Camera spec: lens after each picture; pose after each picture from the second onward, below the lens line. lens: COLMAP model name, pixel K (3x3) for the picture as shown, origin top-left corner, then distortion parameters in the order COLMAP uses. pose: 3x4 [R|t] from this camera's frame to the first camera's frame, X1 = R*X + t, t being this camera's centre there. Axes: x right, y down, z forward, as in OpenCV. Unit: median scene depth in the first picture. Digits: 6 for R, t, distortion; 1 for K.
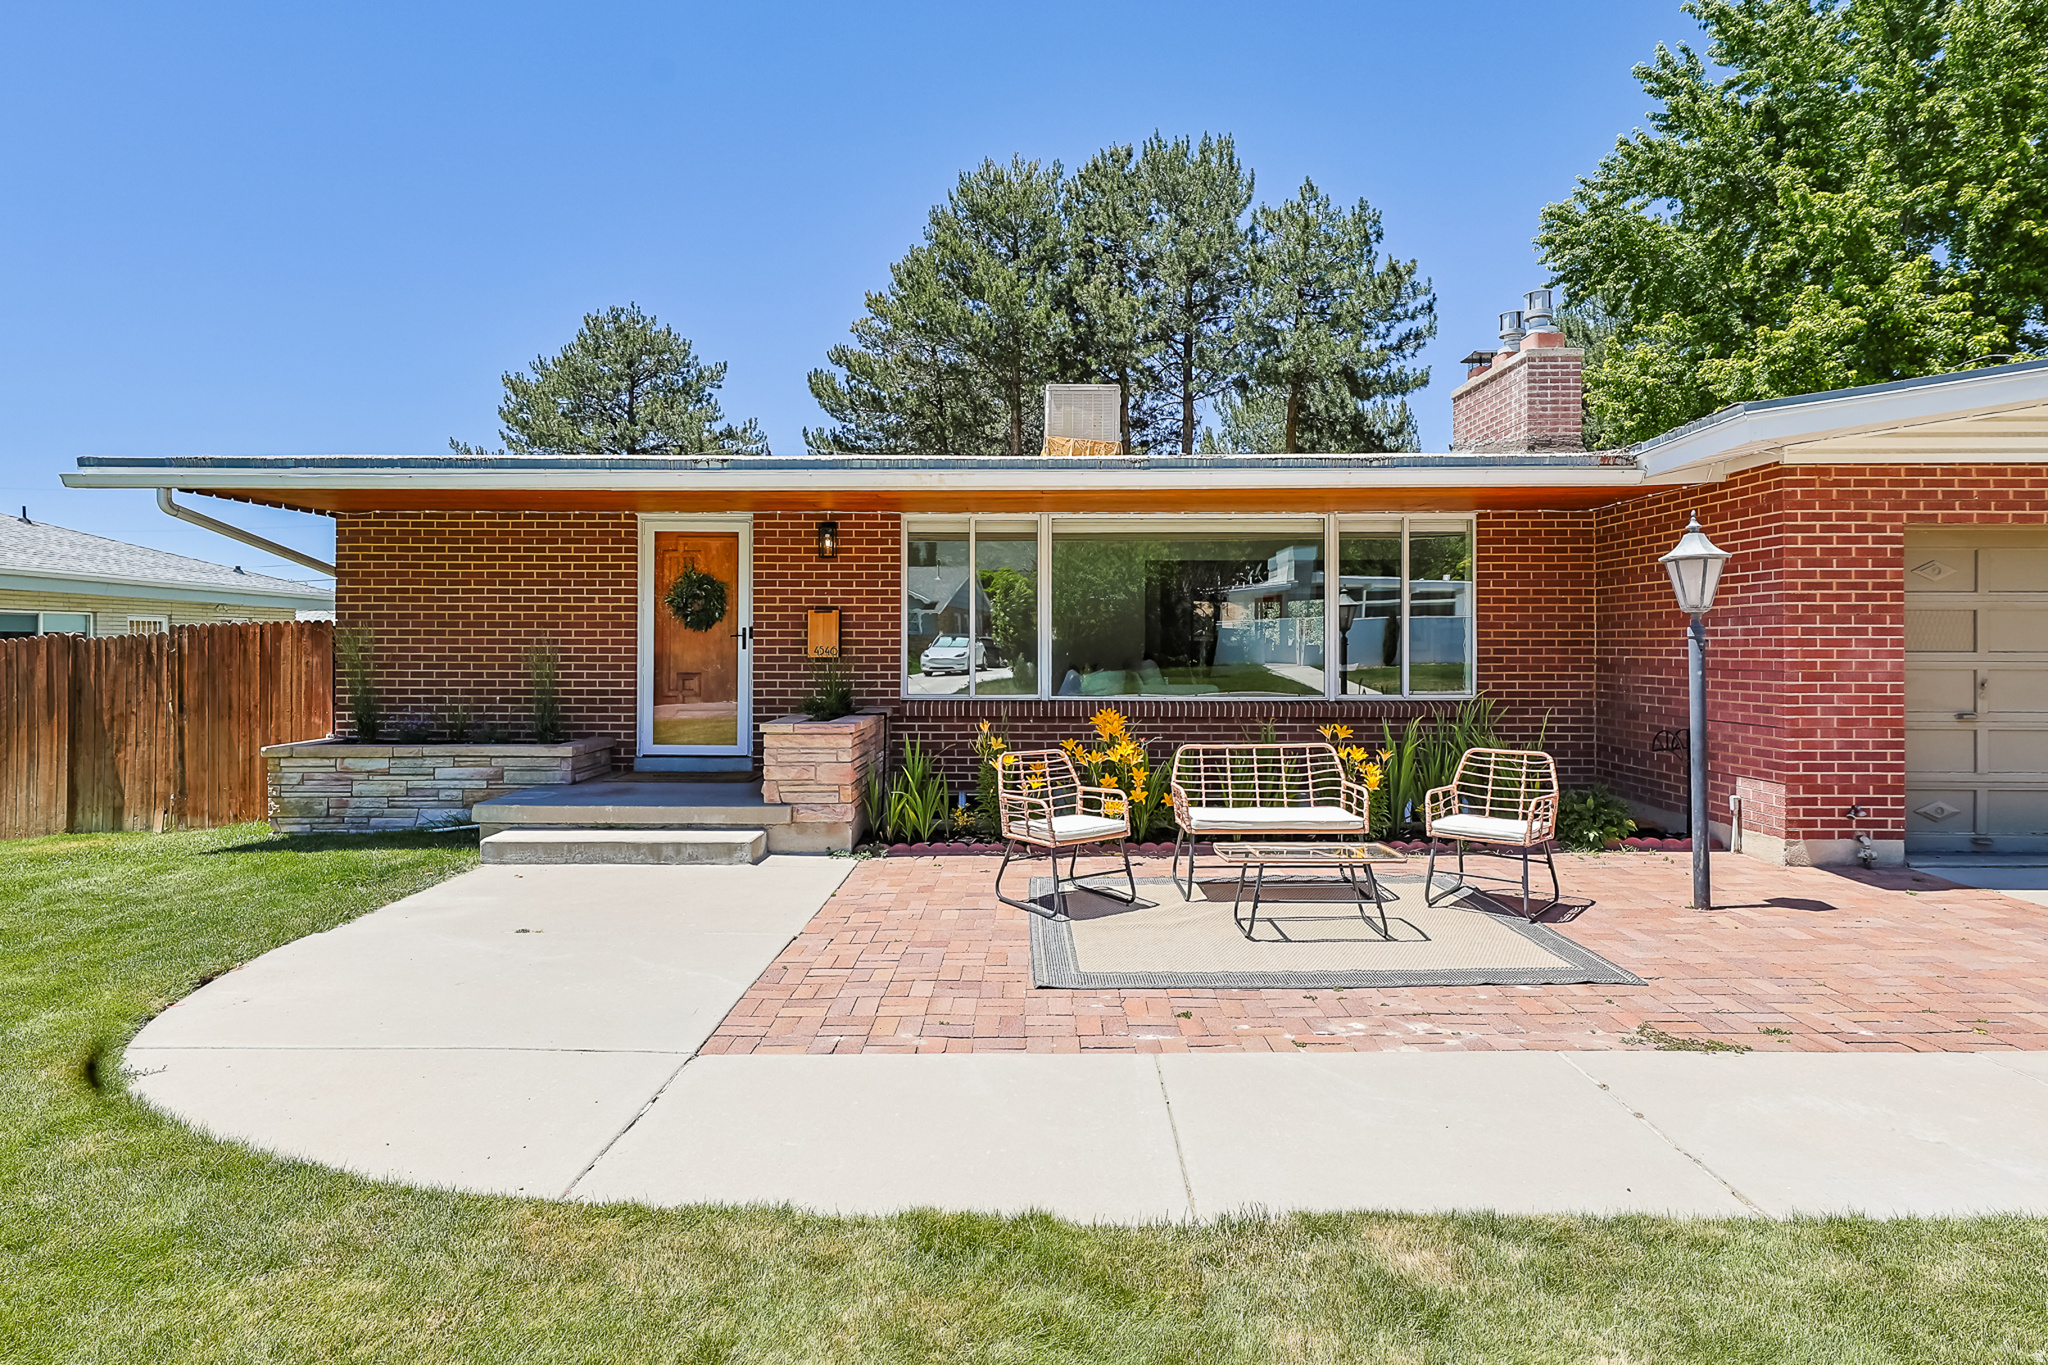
lens RADIAL K [[1056.9, 0, 1019.4], [0, 1056.9, 639.0], [0, 0, 1]] dist [0.003779, -0.000746]
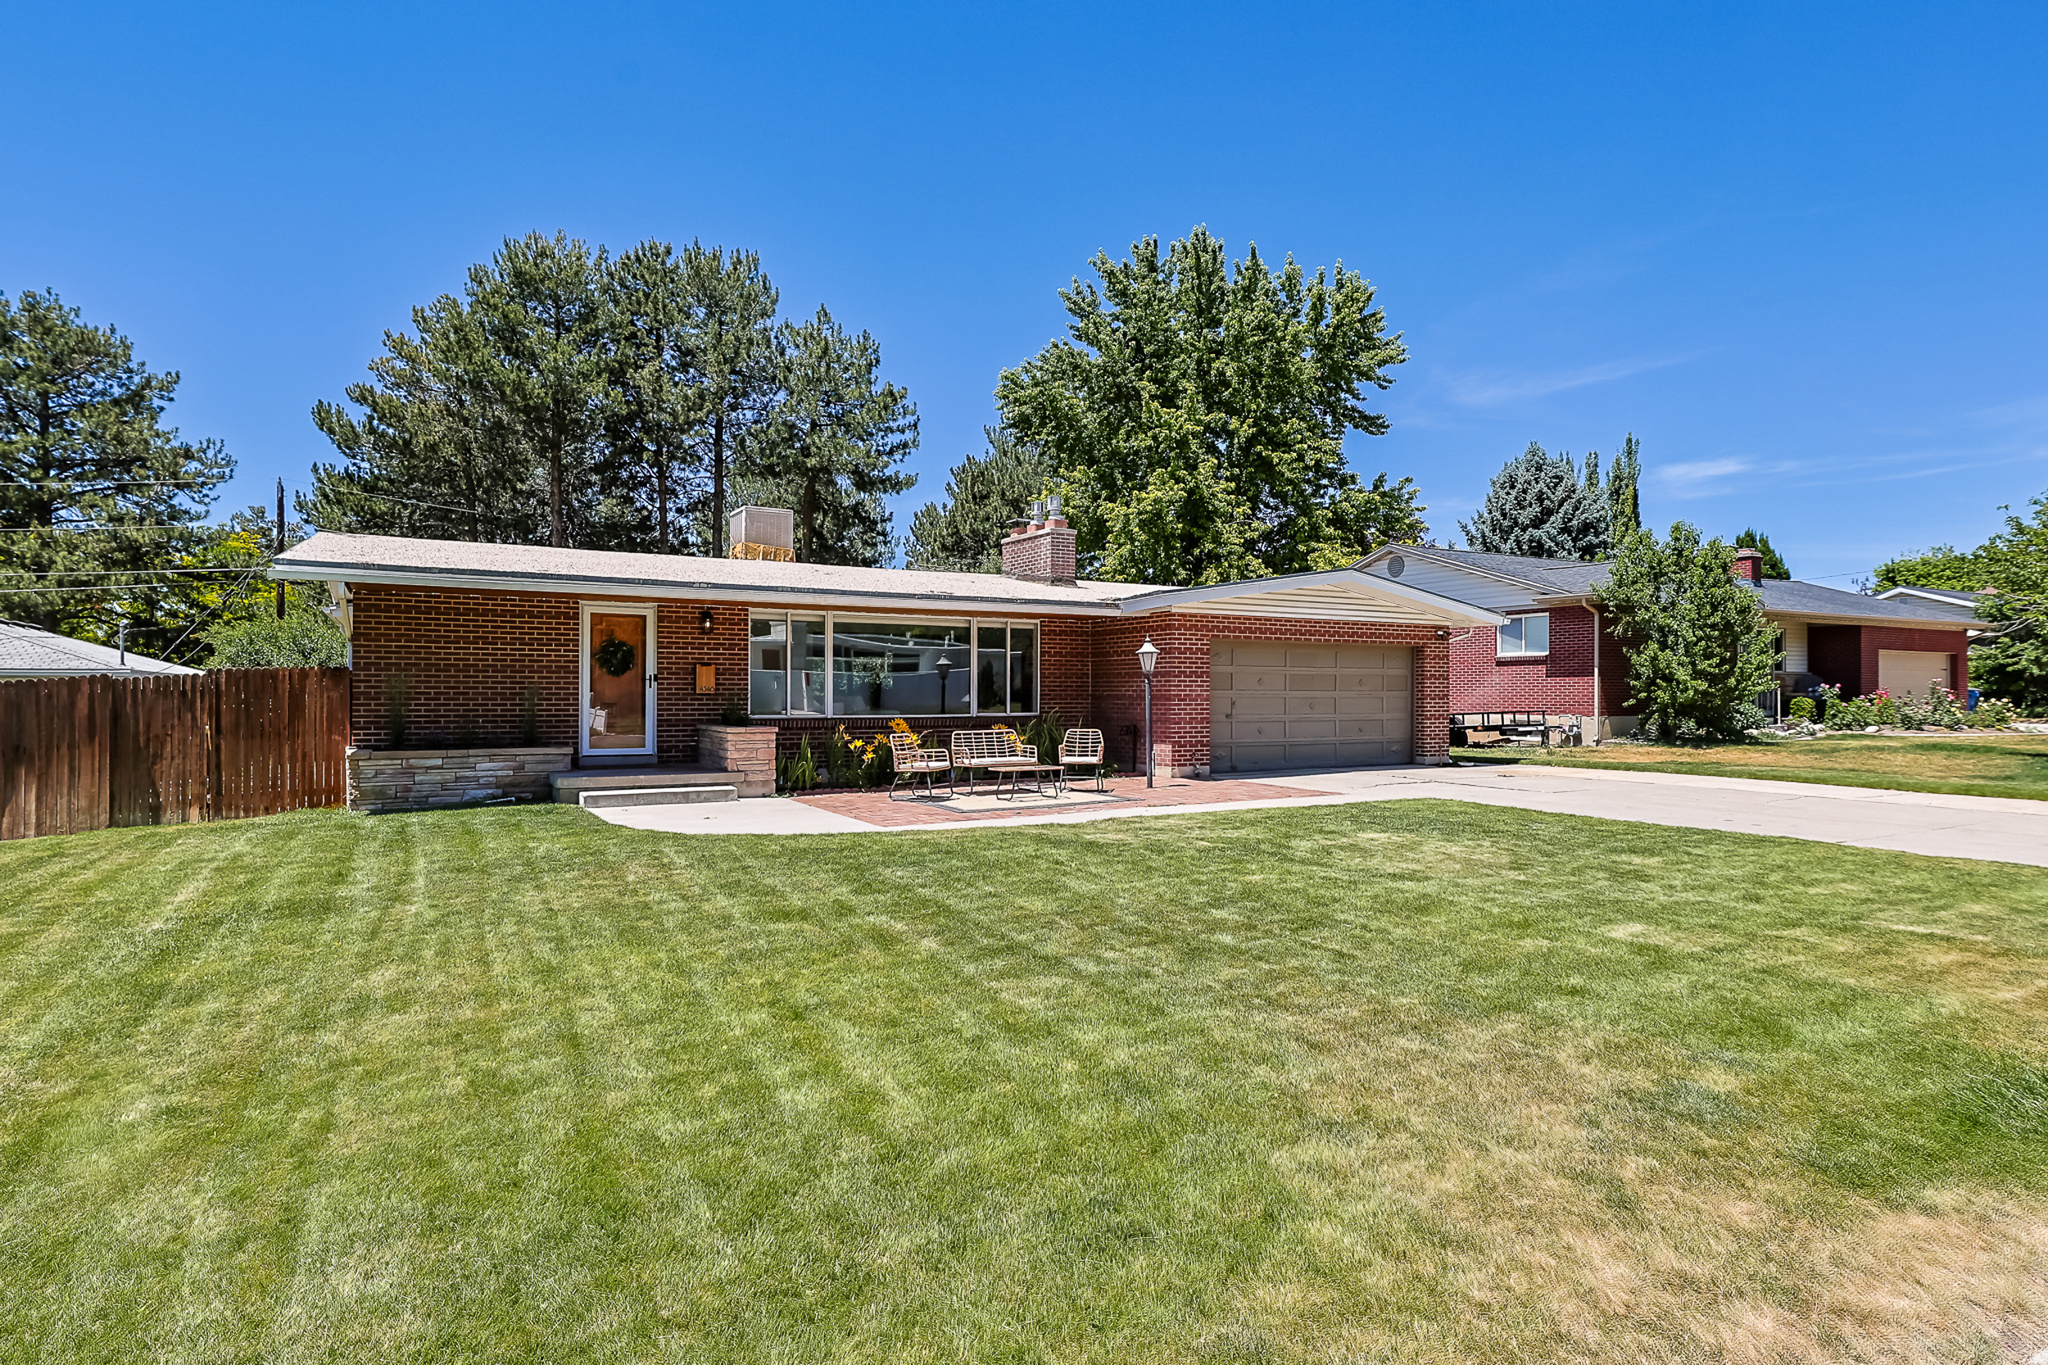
lens RADIAL K [[1088.6, 0, 1027.8], [0, 1088.6, 687.4], [0, 0, 1]] dist [0.001878, 0.000372]
pose [[0.857867, 0.003951, 0.513857, -0.244195], [-0.003916, 0.999992, -0.001151, 0.003321], [-0.513857, -0.001025, 0.857875, -0.281565]]
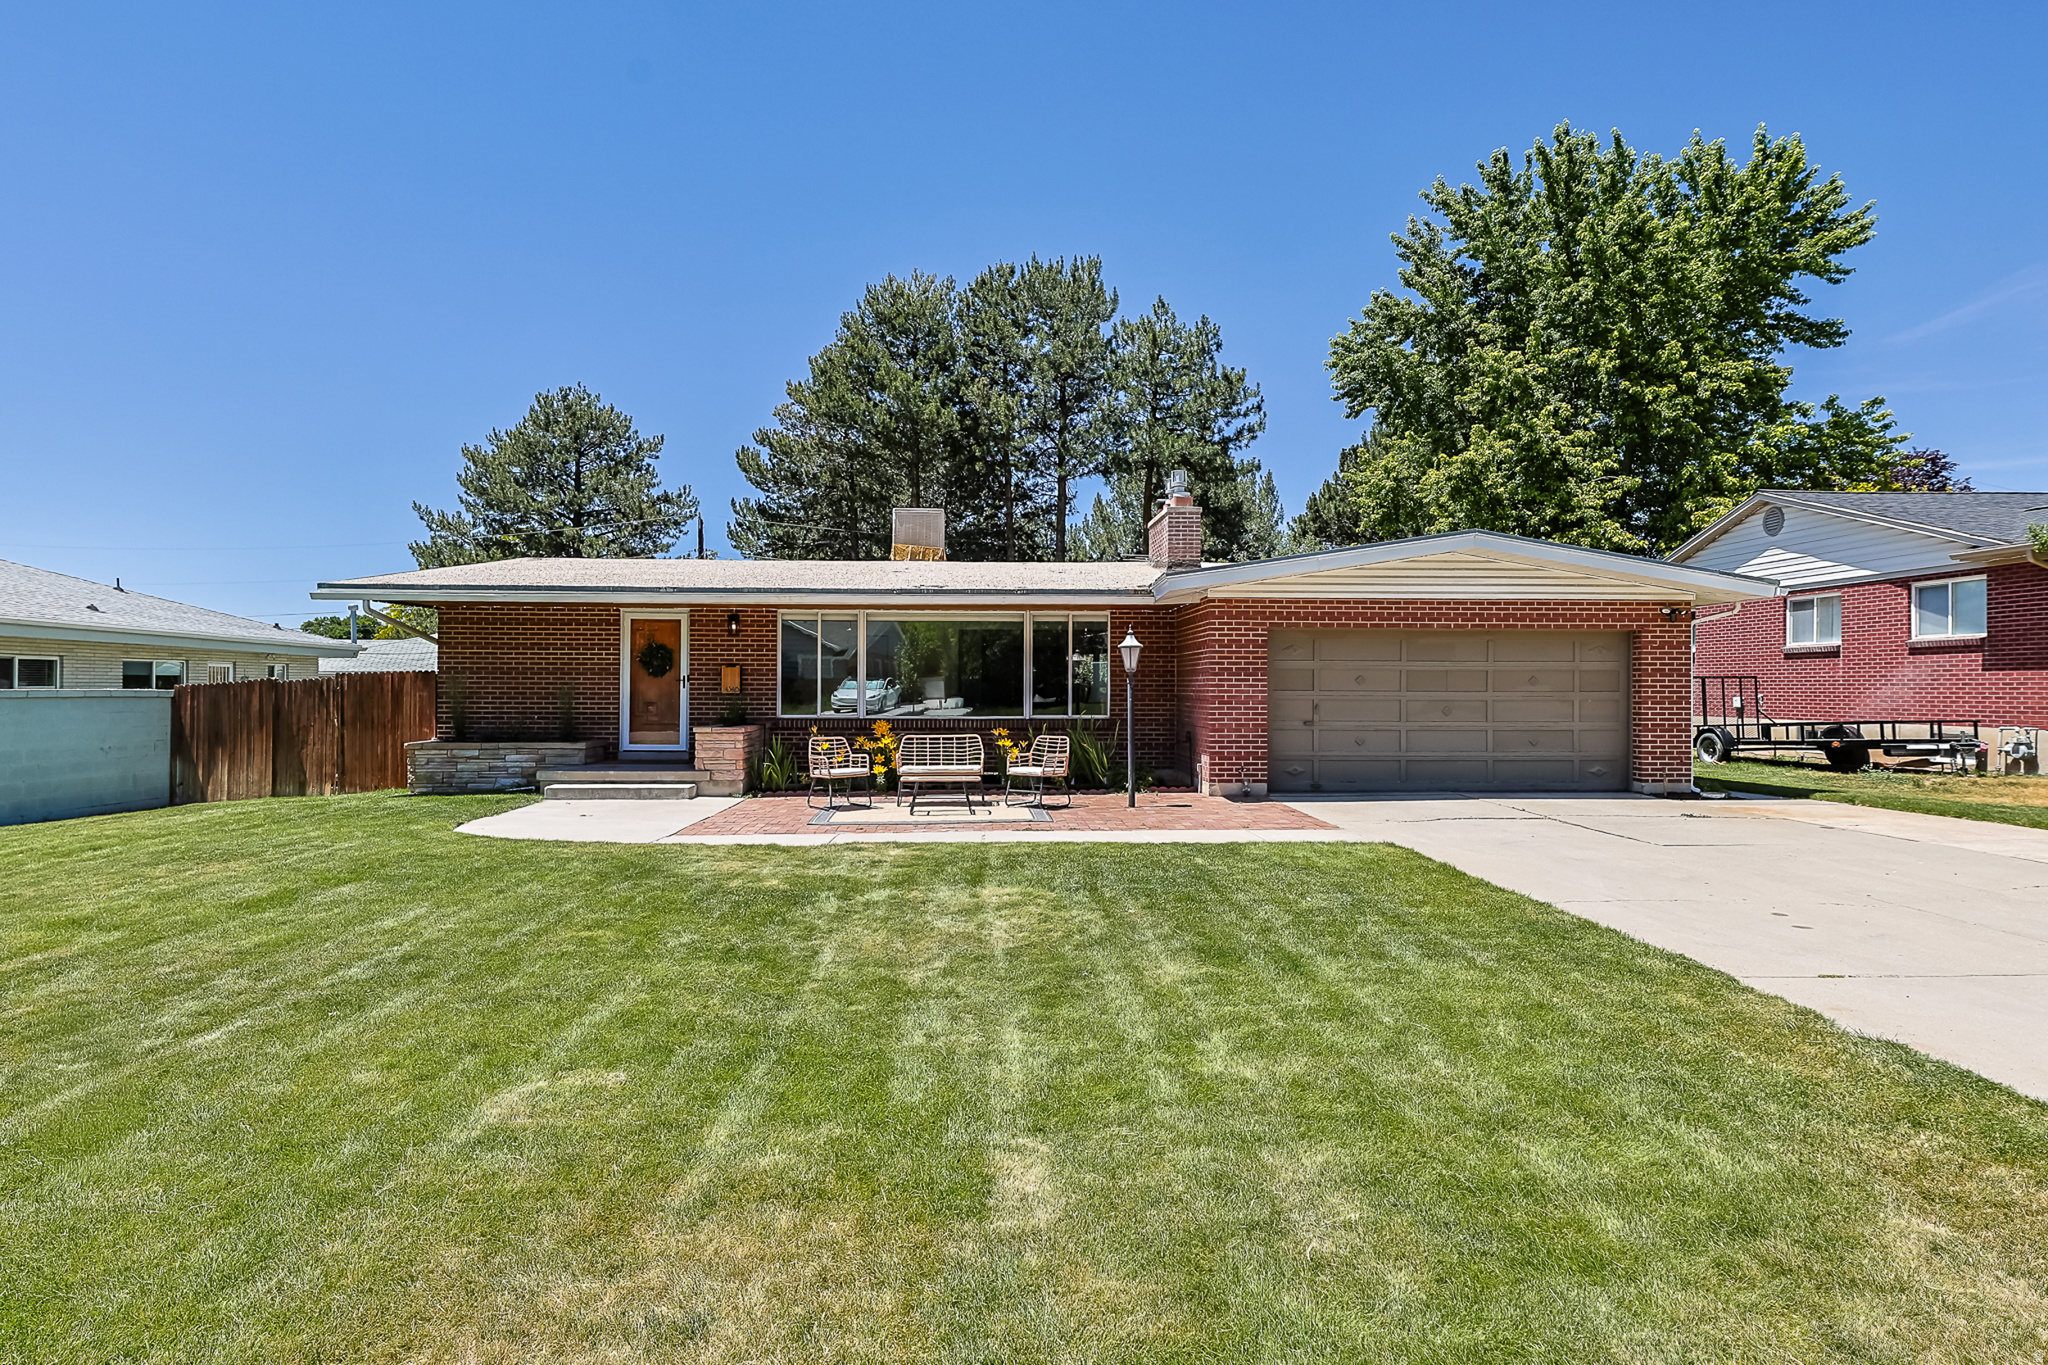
lens RADIAL K [[1071.4, 0, 1024.0], [0, 1071.4, 682.5], [0, 0, 1]] dist [0.001816, 0.000345]
pose [[0.998260, 0.002578, 0.058915, 0.072900], [-0.002659, 0.999996, 0.001302, -0.001268], [-0.058912, -0.001457, 0.998262, -0.298013]]
